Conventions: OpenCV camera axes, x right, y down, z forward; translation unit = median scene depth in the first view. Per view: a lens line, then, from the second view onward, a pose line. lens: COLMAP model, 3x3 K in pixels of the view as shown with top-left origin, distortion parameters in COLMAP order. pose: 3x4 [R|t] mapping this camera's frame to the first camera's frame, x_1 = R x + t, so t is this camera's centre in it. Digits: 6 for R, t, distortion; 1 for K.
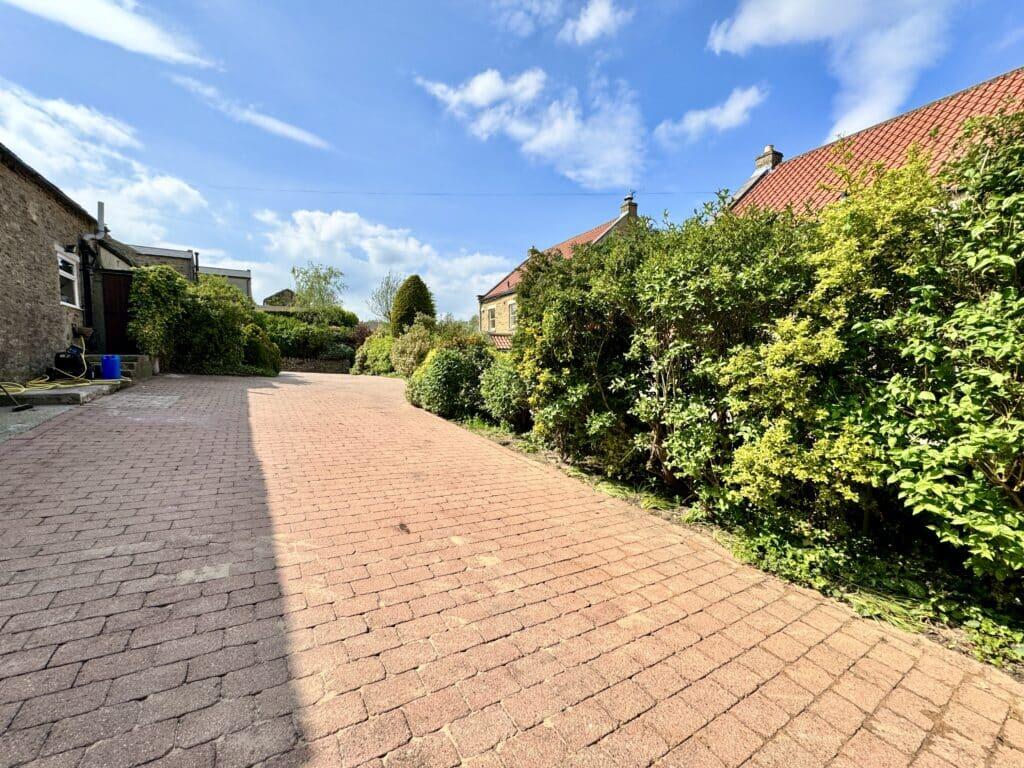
lens RADIAL K [[407.6, 0, 512.0], [0, 407.6, 384.0], [0, 0, 1]] dist [-0.000102, 0.000094]
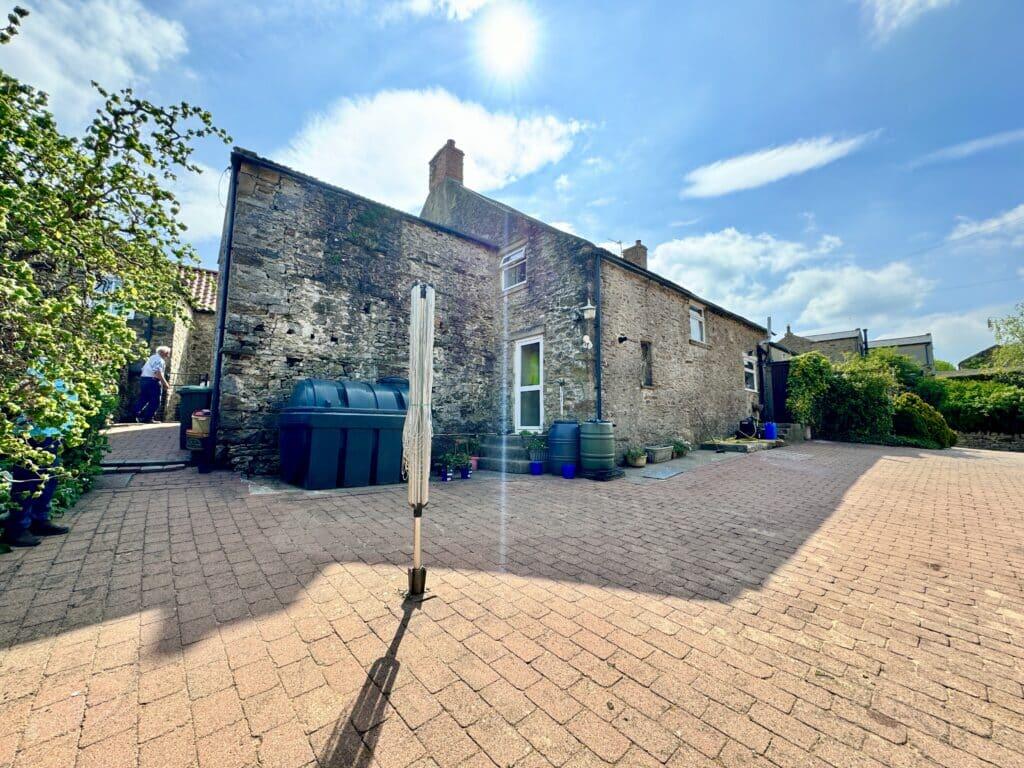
lens RADIAL K [[407.6, 0, 512.0], [0, 407.6, 384.0], [0, 0, 1]] dist [-0.000102, 0.000094]
pose [[0.175600, -0.105776, -0.978763, 0.211115], [-0.079205, 0.989470, -0.121143, 0.032459], [0.981270, 0.098796, 0.165373, -0.103011]]
